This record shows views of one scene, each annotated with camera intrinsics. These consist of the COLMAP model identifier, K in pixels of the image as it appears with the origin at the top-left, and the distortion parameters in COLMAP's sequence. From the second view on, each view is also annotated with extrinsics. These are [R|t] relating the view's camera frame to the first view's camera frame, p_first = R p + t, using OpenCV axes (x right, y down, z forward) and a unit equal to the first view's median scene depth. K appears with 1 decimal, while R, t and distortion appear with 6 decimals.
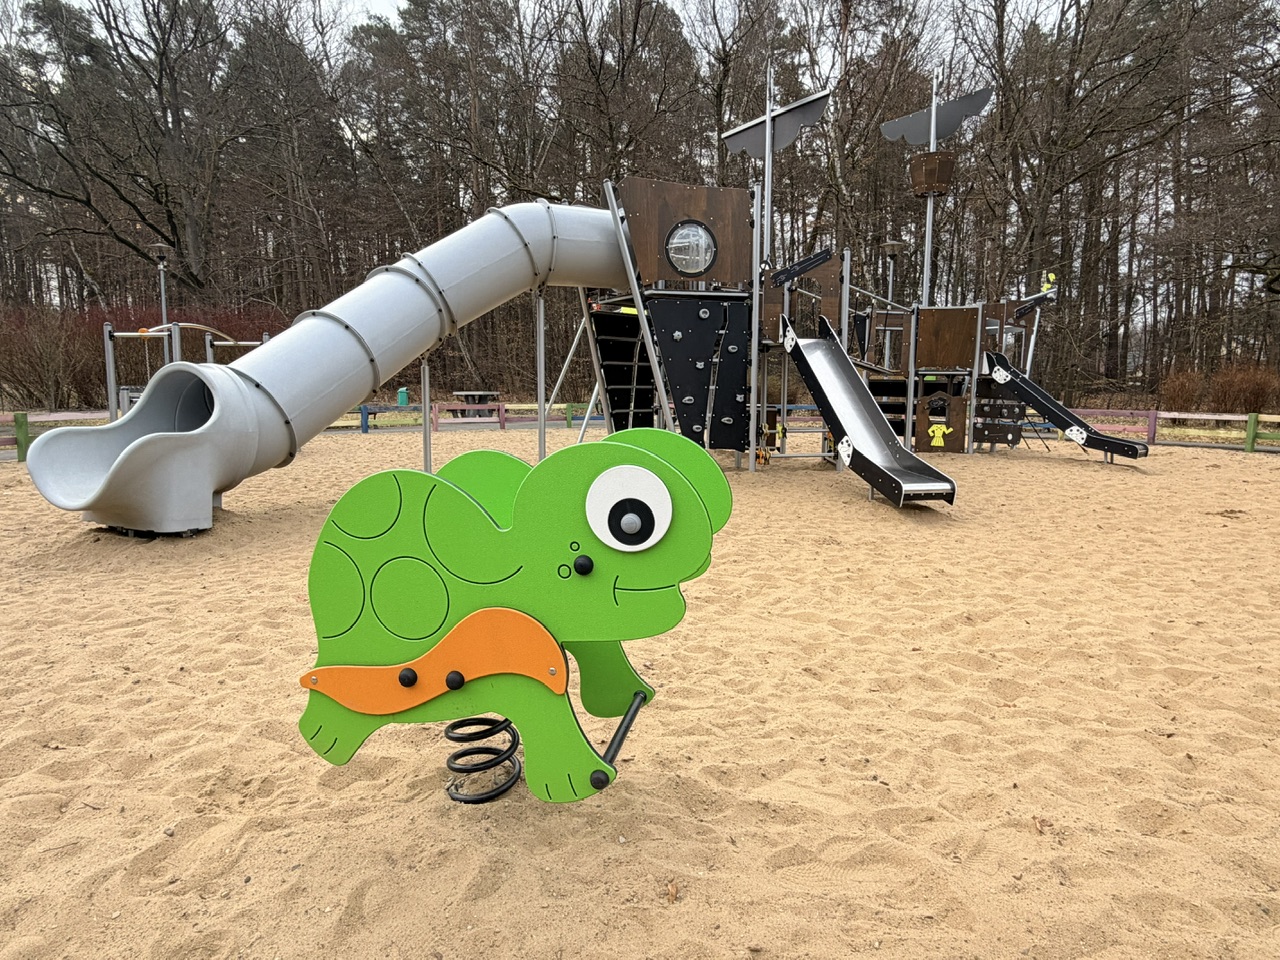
lens RADIAL K [[752.7, 0, 640.4], [0, 752.7, 475.6], [0, 0, 1]] dist [-0.004971, -0.000146]
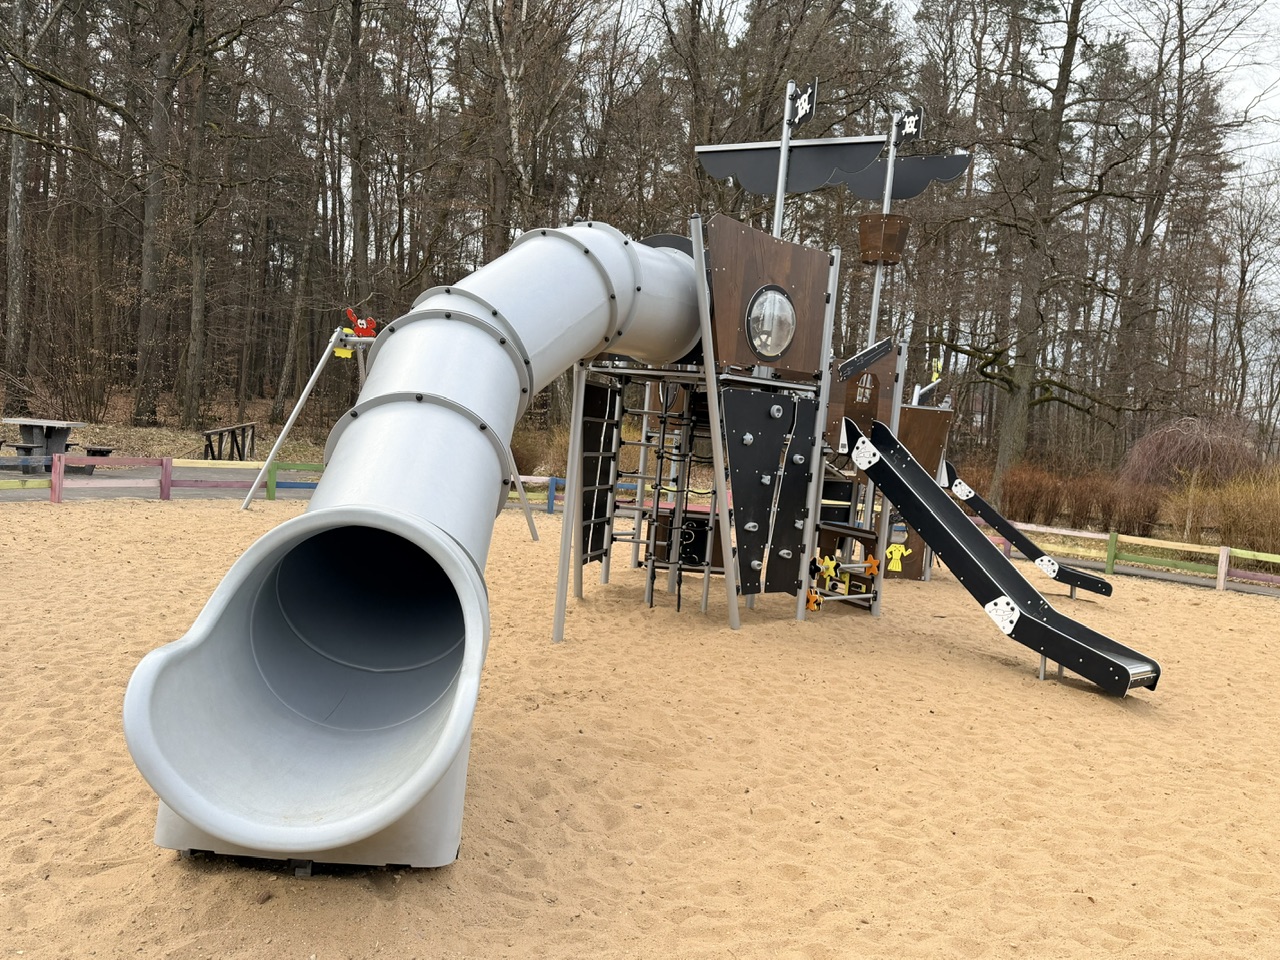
lens RADIAL K [[1043.7, 0, 639.2], [0, 1043.7, 483.6], [0, 0, 1]] dist [0.016075, 0.003598]
pose [[0.873872, 0.048992, 0.483681, -0.511913], [-0.028770, 0.998377, -0.049146, -0.087723], [-0.485304, 0.029032, 0.873863, 0.168158]]
